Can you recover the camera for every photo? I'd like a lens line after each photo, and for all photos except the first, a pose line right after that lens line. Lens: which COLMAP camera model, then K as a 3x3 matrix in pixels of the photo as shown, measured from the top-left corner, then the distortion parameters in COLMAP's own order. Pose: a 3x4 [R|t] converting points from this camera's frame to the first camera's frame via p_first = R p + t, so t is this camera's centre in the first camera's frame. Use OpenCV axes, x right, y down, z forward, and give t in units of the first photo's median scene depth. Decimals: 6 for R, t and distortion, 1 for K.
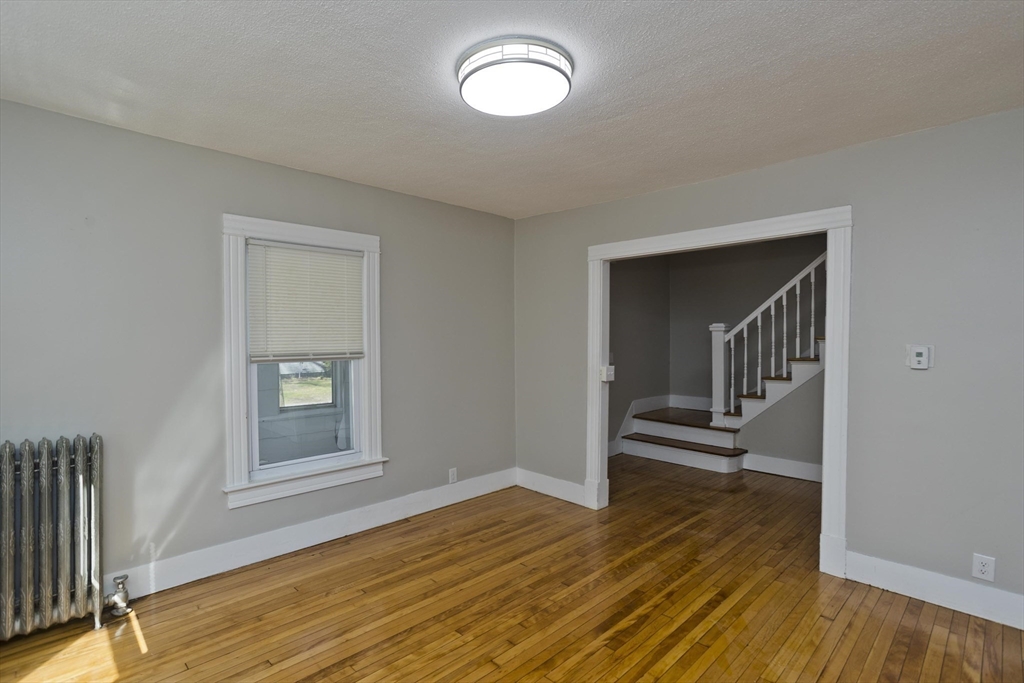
lens RADIAL K [[509.0, 0, 510.6], [0, 509.0, 343.8], [0, 0, 1]] dist [-0.000241, 0.002365]
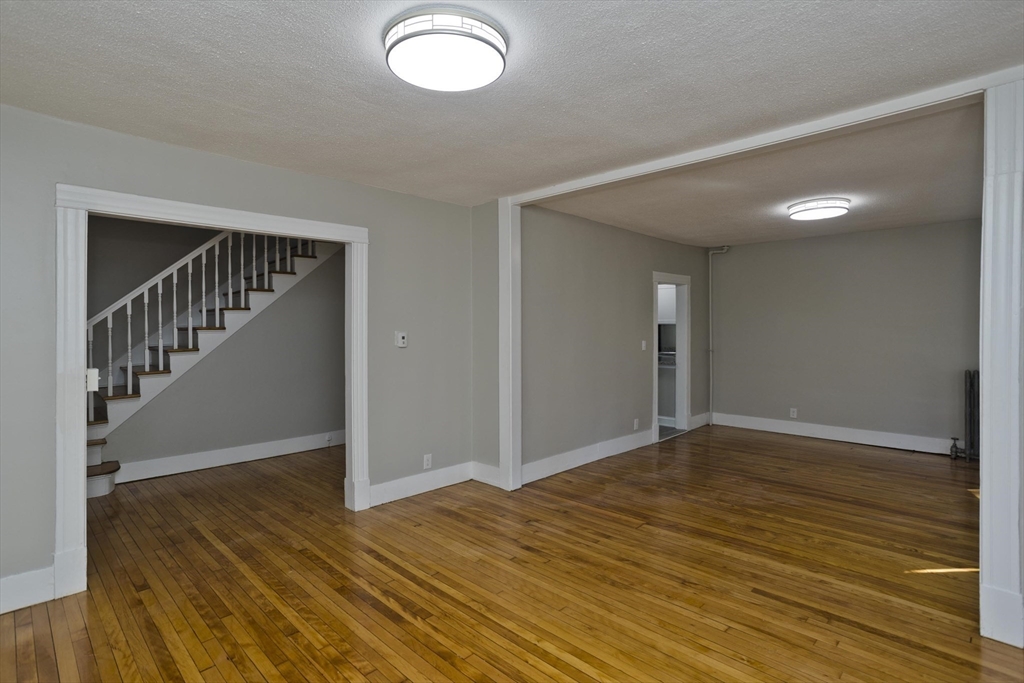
lens RADIAL K [[509.0, 0, 487.4], [0, 509.0, 332.1], [0, 0, 1]] dist [-0.000241, 0.002365]
pose [[0.028703, -0.007655, 0.999559, -0.662322], [0.016664, 0.999835, 0.007179, -0.002784], [-0.999449, 0.016450, 0.028826, 0.644272]]
